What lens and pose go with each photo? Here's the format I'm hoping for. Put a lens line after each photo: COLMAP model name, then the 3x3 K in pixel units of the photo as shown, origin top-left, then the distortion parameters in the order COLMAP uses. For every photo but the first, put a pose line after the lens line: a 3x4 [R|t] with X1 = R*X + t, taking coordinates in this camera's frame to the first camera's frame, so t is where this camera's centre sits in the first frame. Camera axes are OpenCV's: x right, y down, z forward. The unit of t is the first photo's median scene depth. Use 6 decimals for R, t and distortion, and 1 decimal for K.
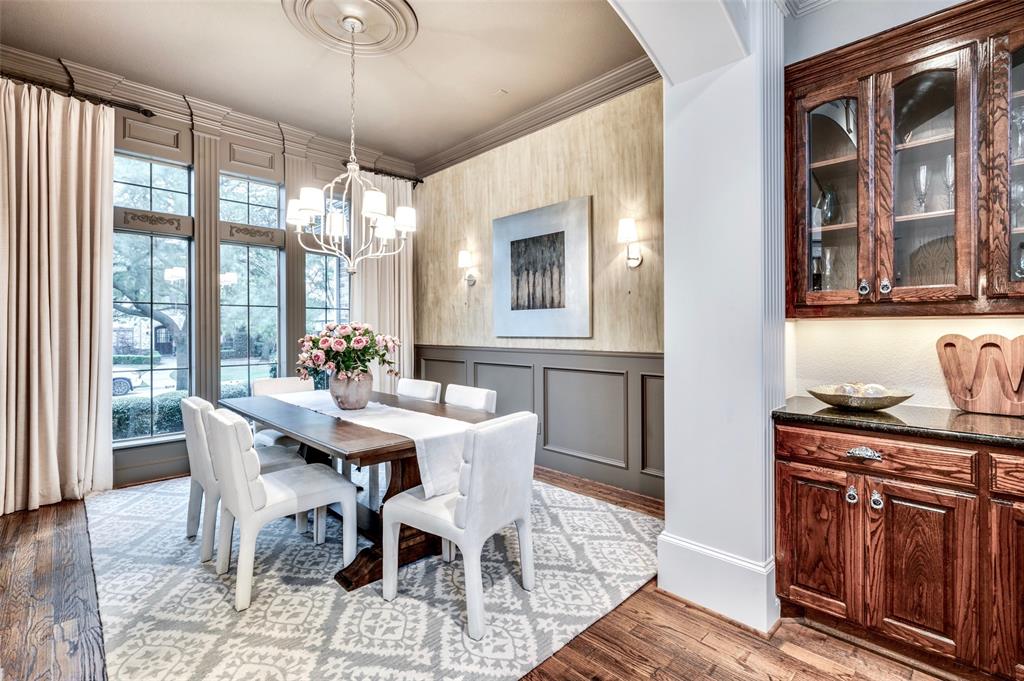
lens RADIAL K [[465.6, 0, 513.9], [0, 465.6, 331.1], [0, 0, 1]] dist [-0.011503, -0.000091]
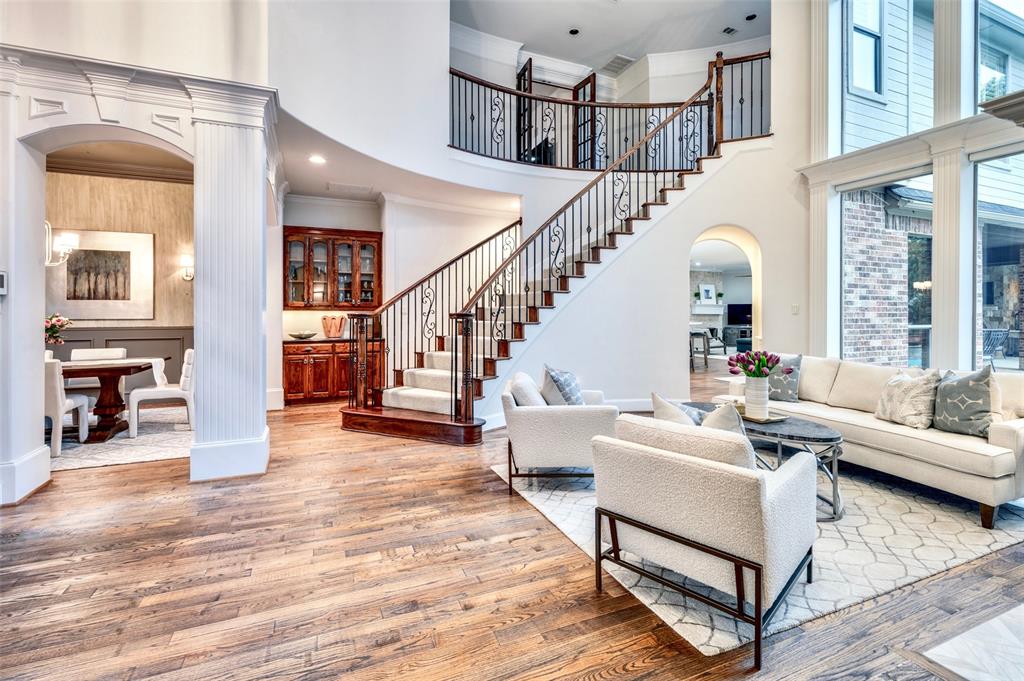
lens RADIAL K [[465.6, 0, 510.7], [0, 465.6, 315.7], [0, 0, 1]] dist [-0.011503, -0.000091]
pose [[0.363774, -0.003029, 0.931482, -0.944531], [0.002490, 0.999994, 0.002280, 0.002335], [-0.931484, 0.001490, 0.363779, -0.825942]]
